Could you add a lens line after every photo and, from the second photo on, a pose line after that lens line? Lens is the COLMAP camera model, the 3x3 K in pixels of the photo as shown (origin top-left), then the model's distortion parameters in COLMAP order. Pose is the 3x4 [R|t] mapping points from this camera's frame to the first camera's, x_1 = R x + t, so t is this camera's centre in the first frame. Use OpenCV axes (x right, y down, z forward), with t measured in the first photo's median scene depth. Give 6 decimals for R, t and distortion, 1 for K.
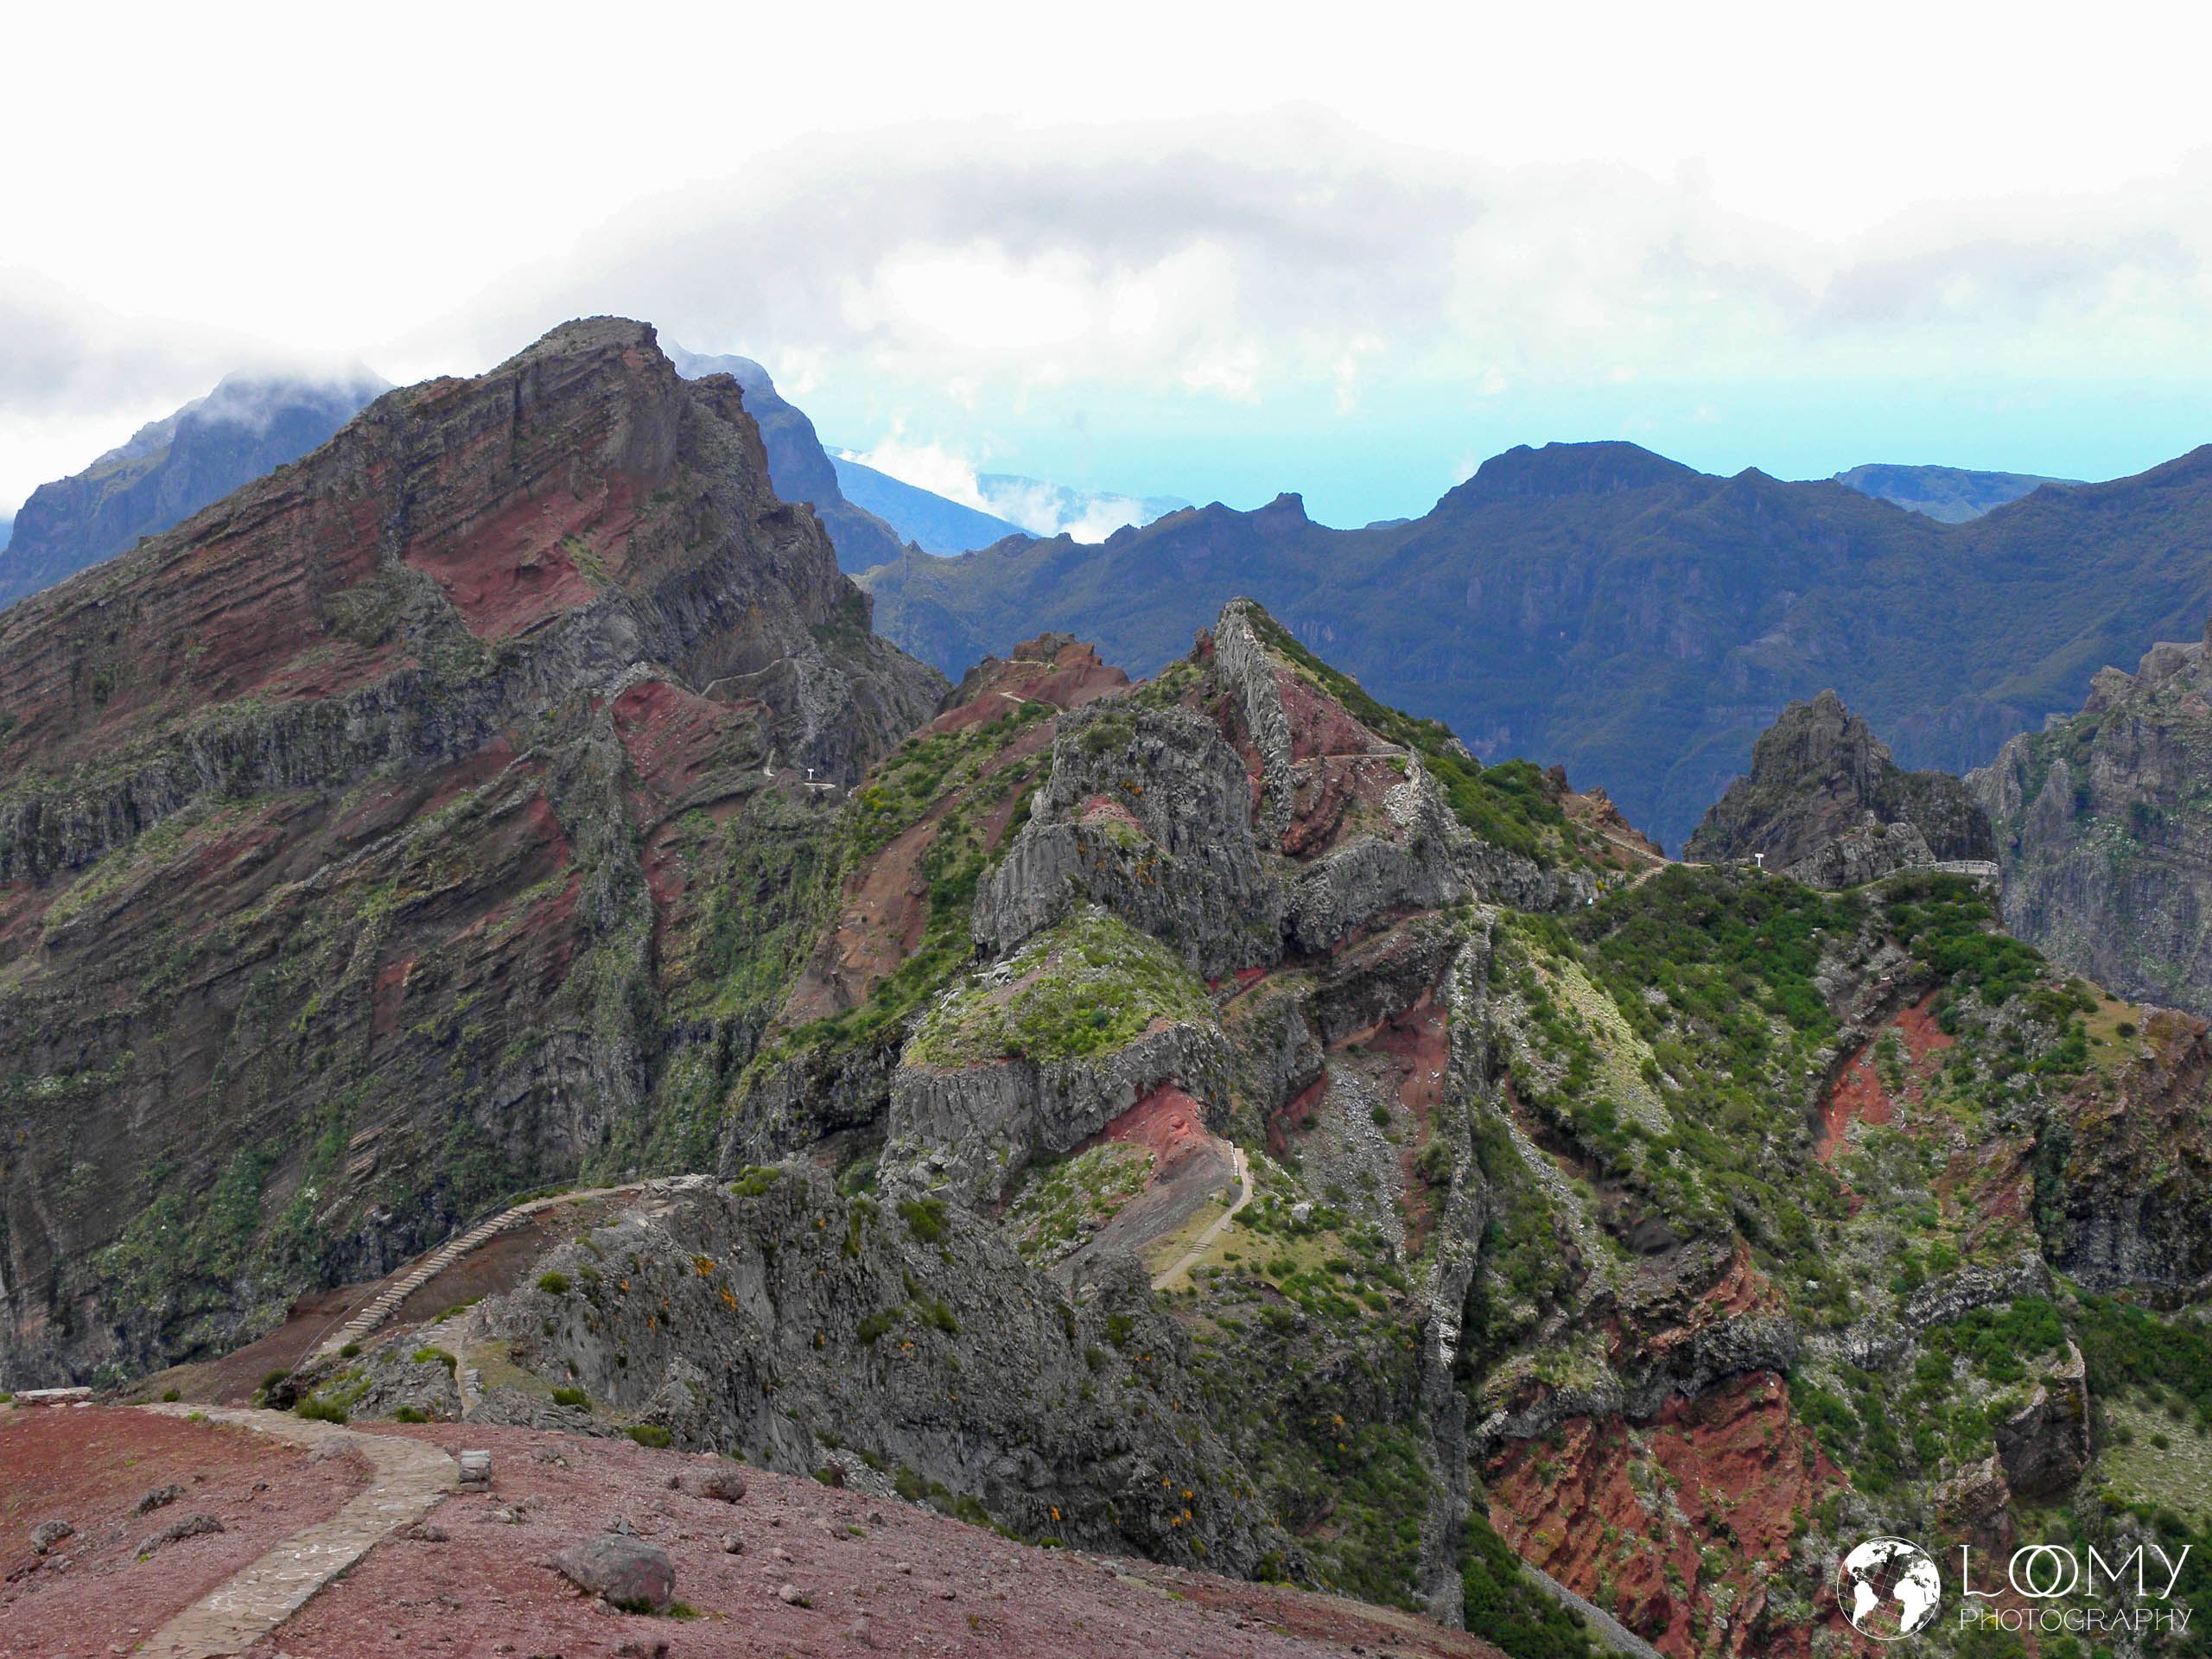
lens RADIAL K [[4685.8, 0, 1106.0], [0, 4685.8, 829.5], [0, 0, 1]] dist [0.462651, -0.028768]
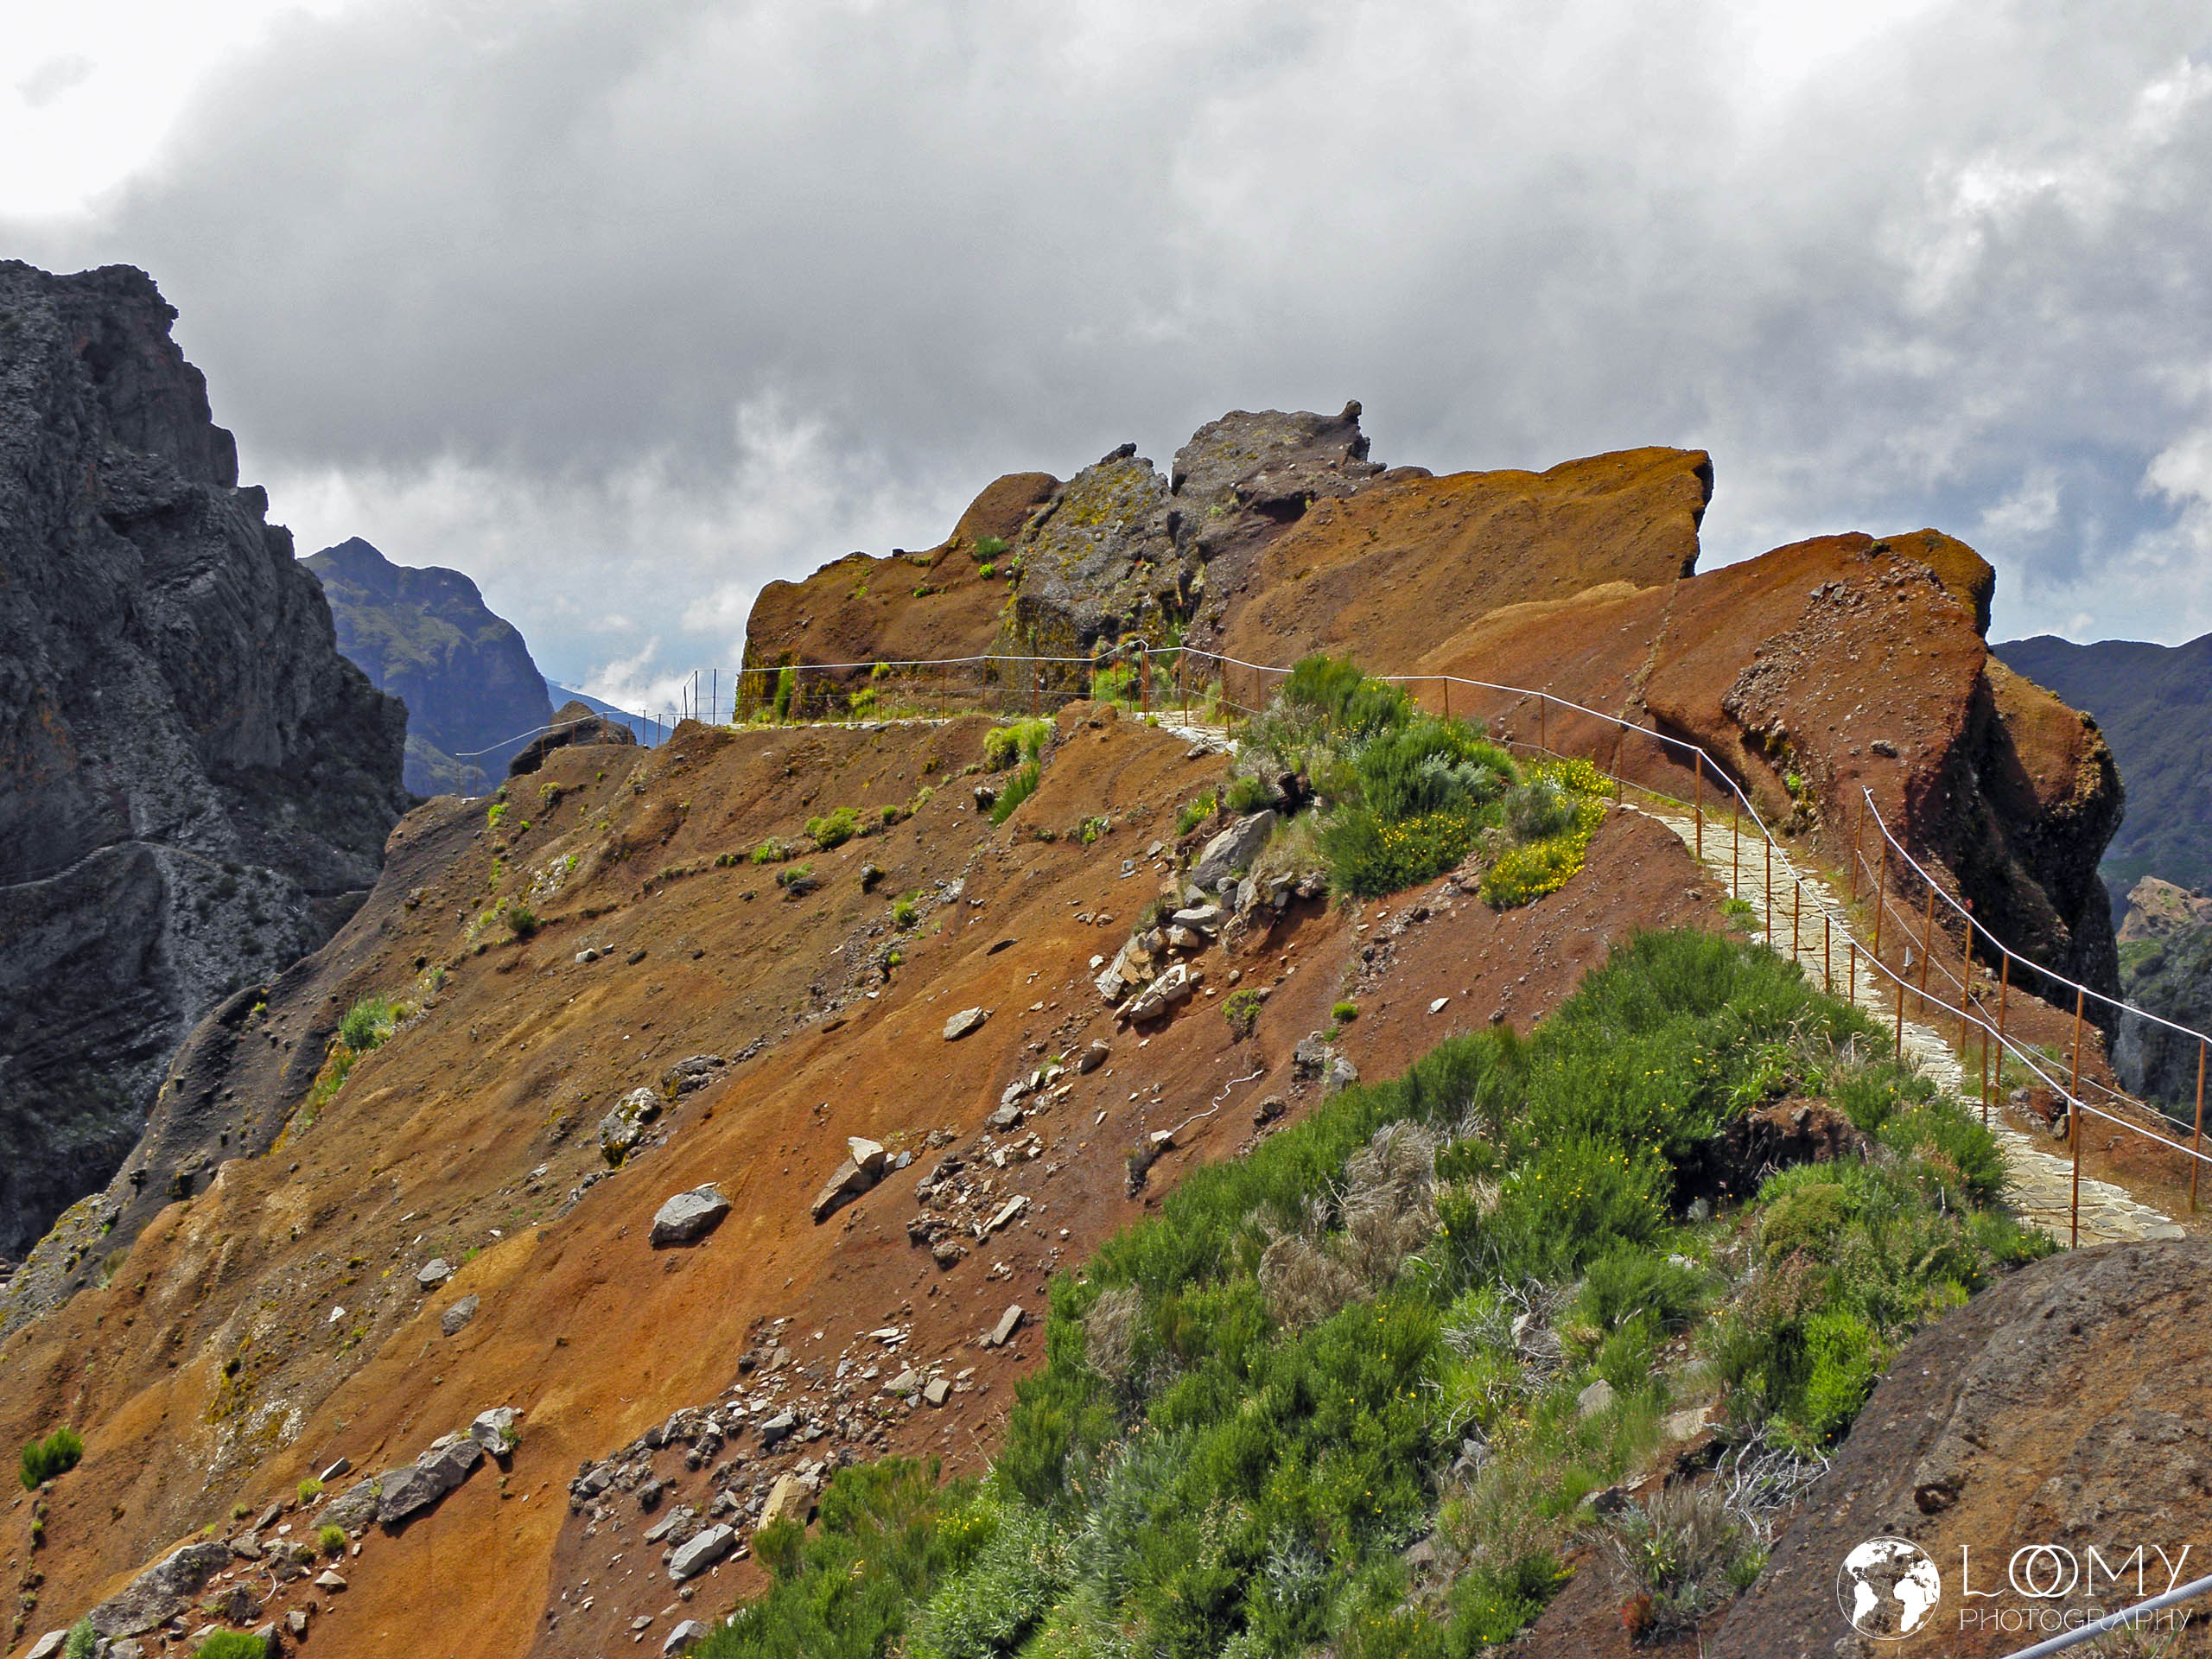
lens RADIAL K [[4165.5, 0, 1106.0], [0, 4165.5, 829.5], [0, 0, 1]] dist [0.180661, -0.000439]
pose [[0.997524, -0.003290, 0.070252, -0.012589], [0.006652, 0.998840, -0.047684, -0.019936], [-0.070013, 0.048033, 0.996389, 0.633691]]
